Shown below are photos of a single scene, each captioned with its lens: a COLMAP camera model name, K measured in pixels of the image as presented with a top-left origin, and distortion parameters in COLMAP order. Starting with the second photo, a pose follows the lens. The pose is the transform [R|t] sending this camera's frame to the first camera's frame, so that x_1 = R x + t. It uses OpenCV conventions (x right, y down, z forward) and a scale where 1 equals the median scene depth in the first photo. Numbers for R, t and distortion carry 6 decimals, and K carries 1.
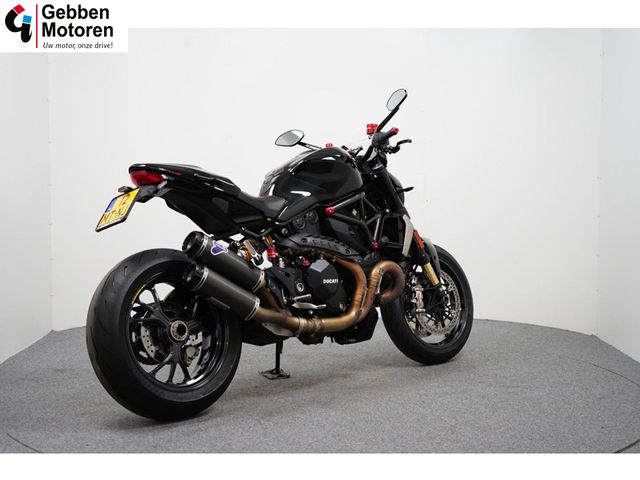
lens RADIAL K [[952.5, 0, 320.3], [0, 952.5, 240.2], [0, 0, 1]] dist [0.022309, 0.000000]
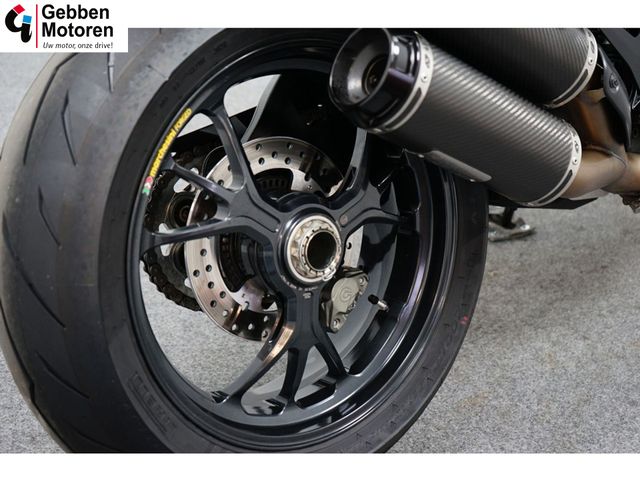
lens RADIAL K [[919.4, 0, 318.6], [0, 919.4, 240.1], [0, 0, 1]] dist [-0.034658, 0.000000]
pose [[0.998897, 0.024941, -0.039794, -0.136393], [-0.007087, 0.917678, 0.397262, -0.020274], [0.046426, -0.396541, 0.916842, 0.746476]]
